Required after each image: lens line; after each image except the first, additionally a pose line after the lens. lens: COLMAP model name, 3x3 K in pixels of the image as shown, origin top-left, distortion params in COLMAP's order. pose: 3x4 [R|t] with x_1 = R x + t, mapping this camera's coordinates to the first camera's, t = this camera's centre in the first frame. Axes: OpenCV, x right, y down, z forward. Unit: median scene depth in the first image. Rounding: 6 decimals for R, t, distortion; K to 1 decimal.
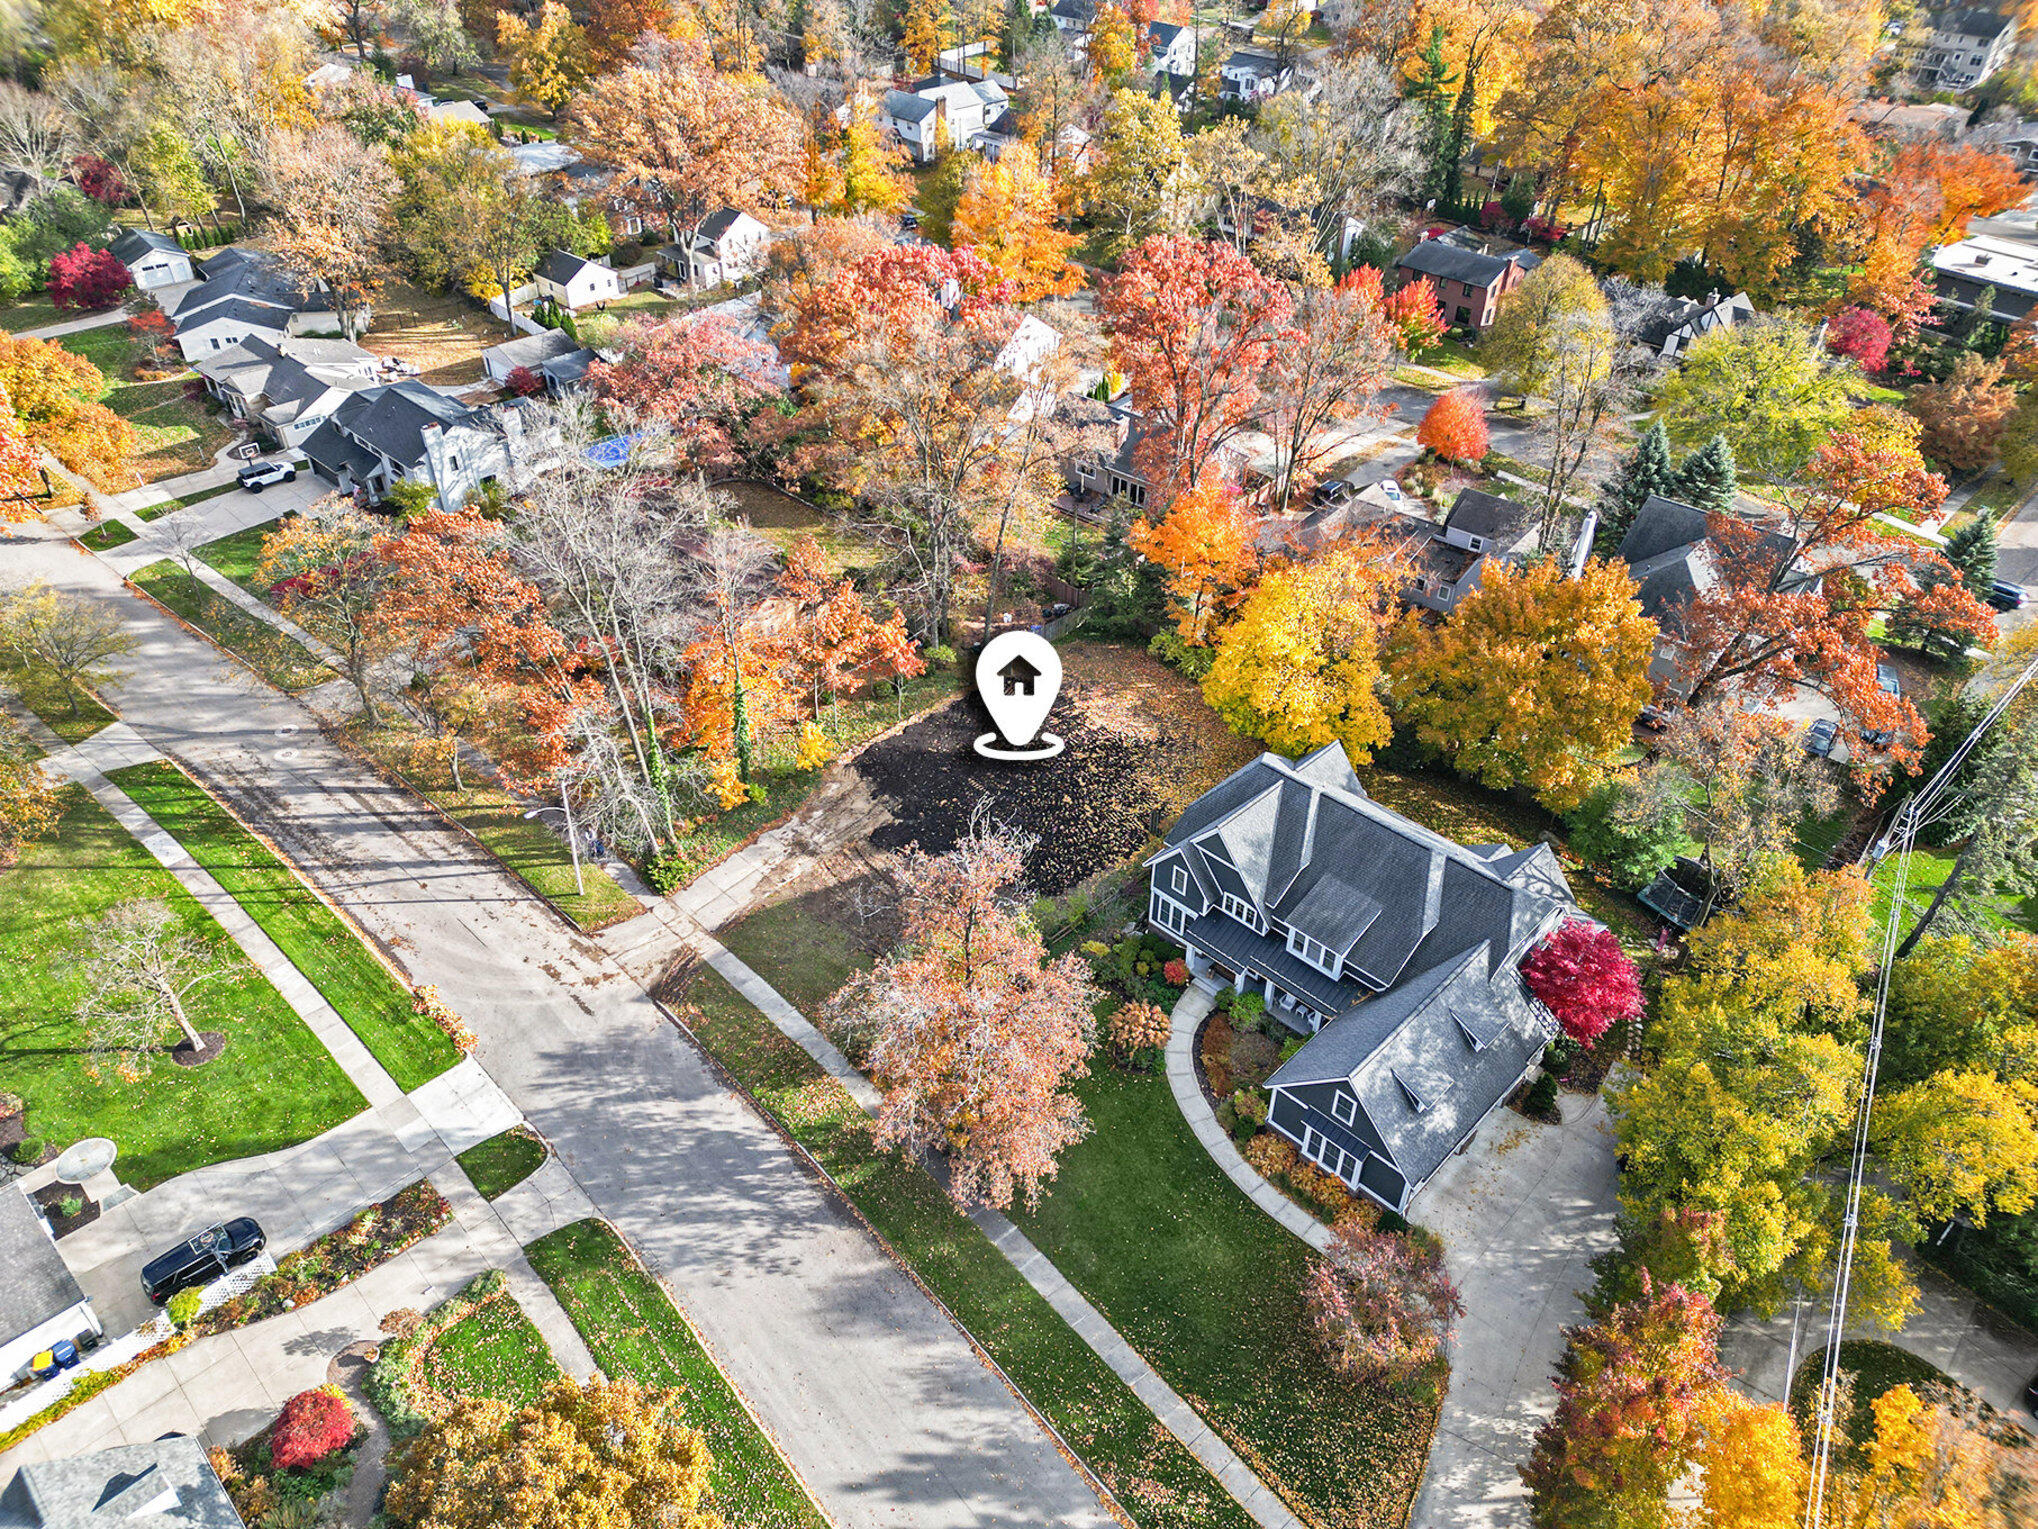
lens RADIAL K [[1421.9, 0, 1027.4], [0, 1421.9, 765.5], [0, 0, 1]] dist [0.023090, -0.014387]
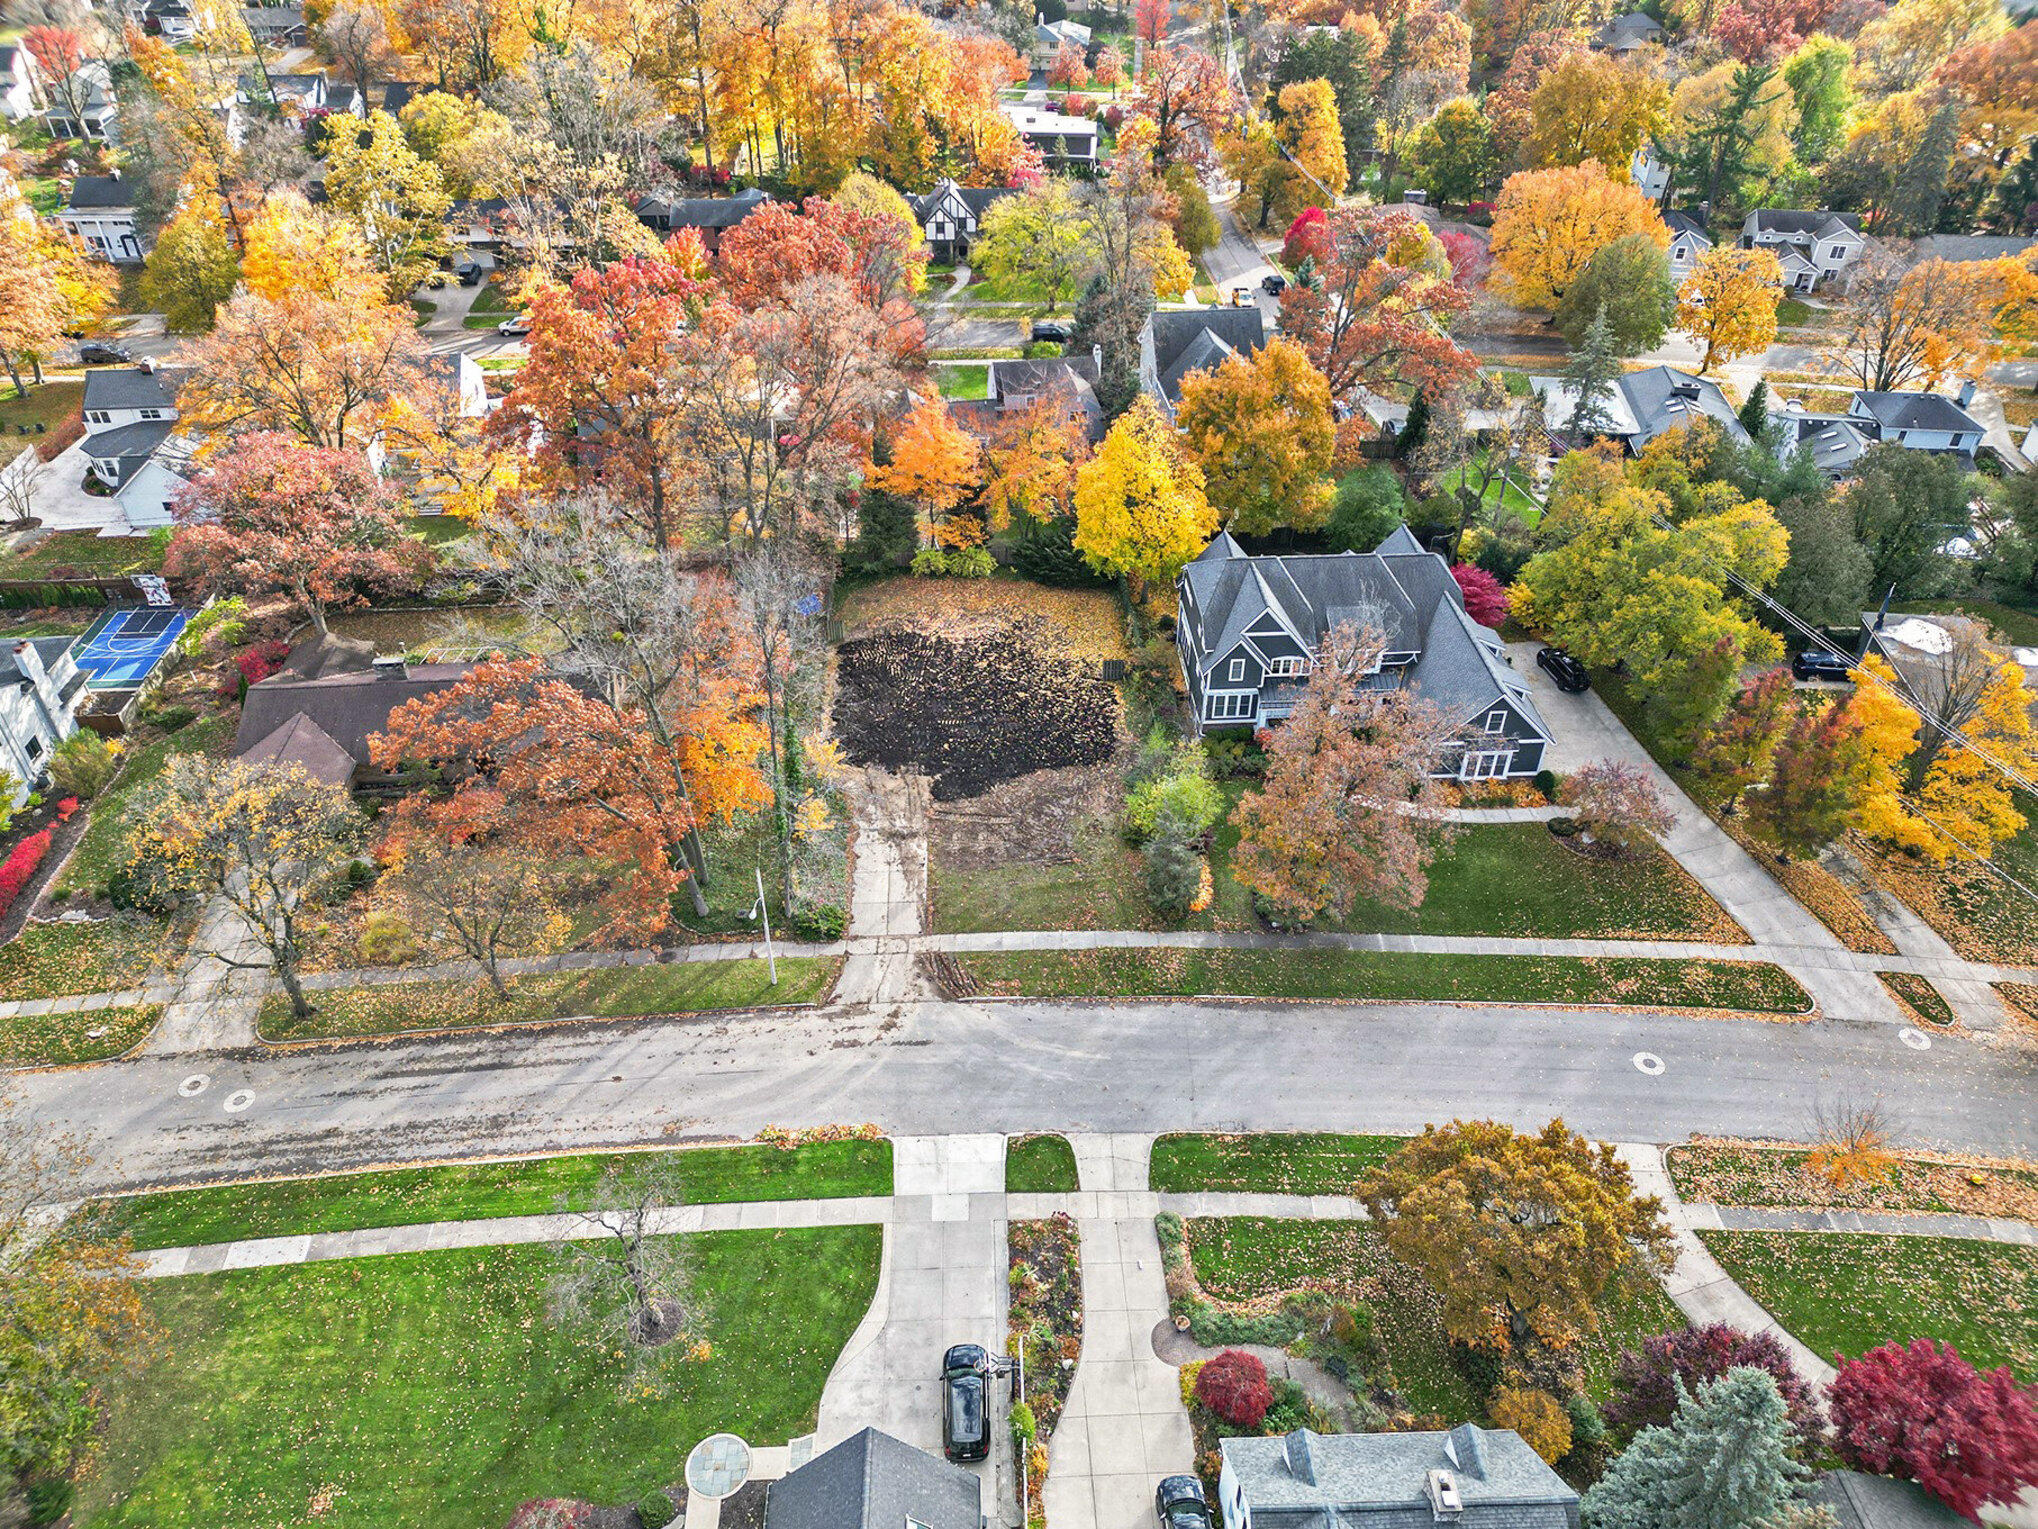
lens RADIAL K [[1421.9, 0, 1011.6], [0, 1421.9, 769.7], [0, 0, 1]] dist [0.023090, -0.014387]
pose [[0.675580, -0.454323, 0.580674, -0.808796], [0.446552, 0.878832, 0.168067, -0.142652], [-0.586671, 0.145758, 0.796600, 0.161234]]
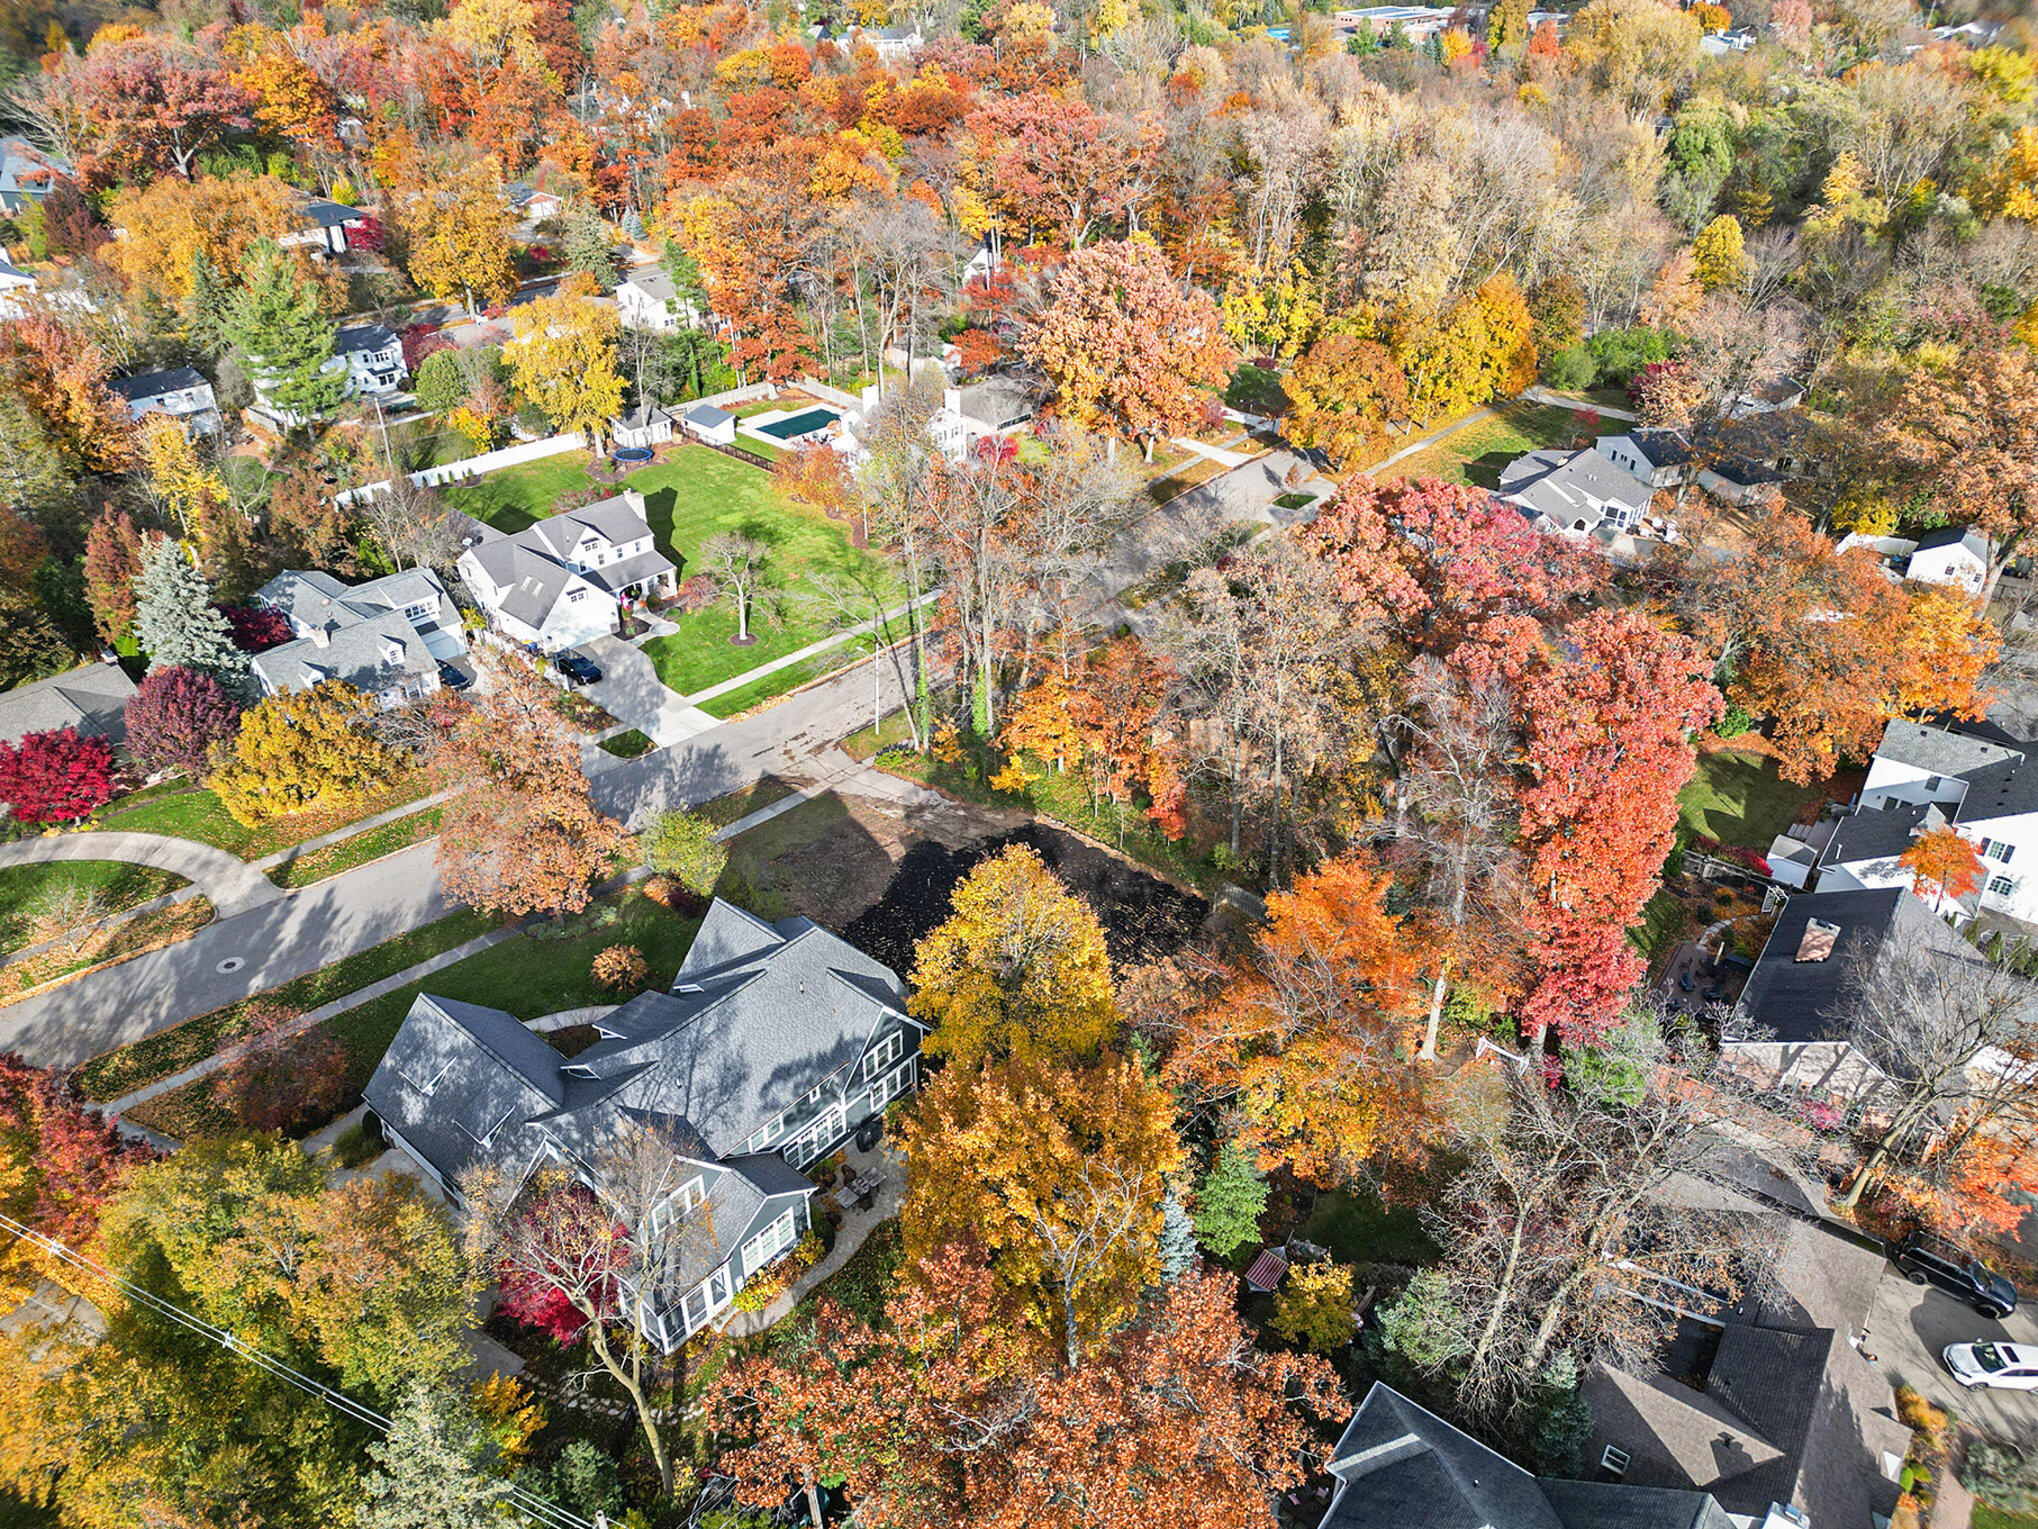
lens RADIAL K [[1421.9, 0, 1027.0], [0, 1421.9, 757.9], [0, 0, 1]] dist [0.023090, -0.014387]
pose [[0.048002, 0.504353, -0.862163, 1.001891], [-0.604526, 0.701791, 0.376880, -0.564925], [0.795138, 0.503109, 0.338581, 0.791240]]
